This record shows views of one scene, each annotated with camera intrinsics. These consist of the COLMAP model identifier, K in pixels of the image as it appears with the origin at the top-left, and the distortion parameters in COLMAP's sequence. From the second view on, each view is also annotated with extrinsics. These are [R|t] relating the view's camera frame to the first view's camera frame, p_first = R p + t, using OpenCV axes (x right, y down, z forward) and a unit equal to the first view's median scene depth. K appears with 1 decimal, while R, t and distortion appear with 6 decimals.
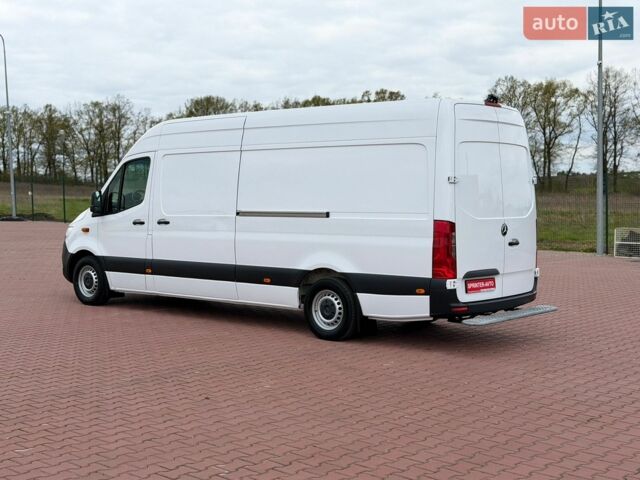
lens RADIAL K [[890.1, 0, 317.1], [0, 890.1, 241.5], [0, 0, 1]] dist [0.144372, -0.087859]
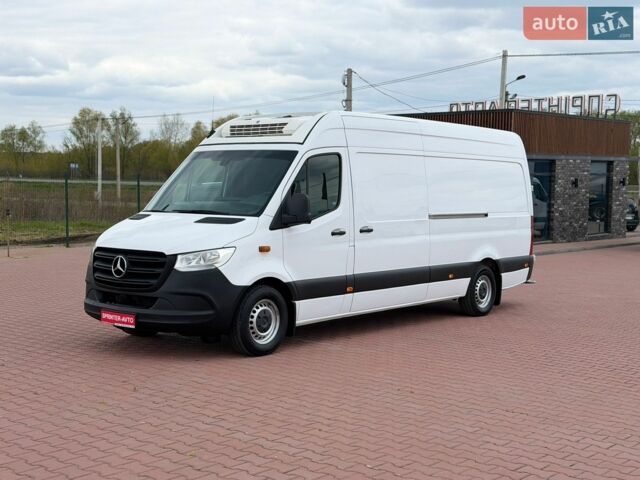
lens RADIAL K [[890.1, 0, 317.1], [0, 890.1, 241.5], [0, 0, 1]] dist [0.144372, -0.087859]
pose [[-0.018954, -0.055979, 0.998252, -1.243463], [0.039690, 0.997602, 0.056697, -0.073895], [-0.999032, 0.040695, -0.016687, 1.266255]]
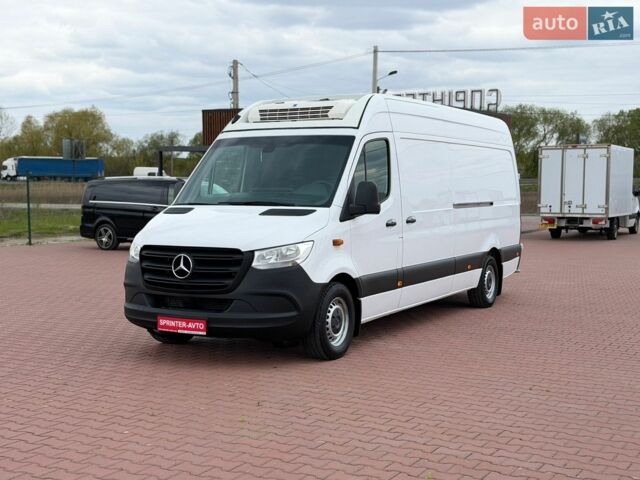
lens RADIAL K [[890.1, 0, 317.1], [0, 890.1, 241.5], [0, 0, 1]] dist [0.144372, -0.087859]
pose [[-0.208654, -0.057024, 0.976326, -1.143403], [0.052220, 0.996225, 0.069346, -0.076437], [-0.976594, 0.065453, -0.204889, 1.494430]]
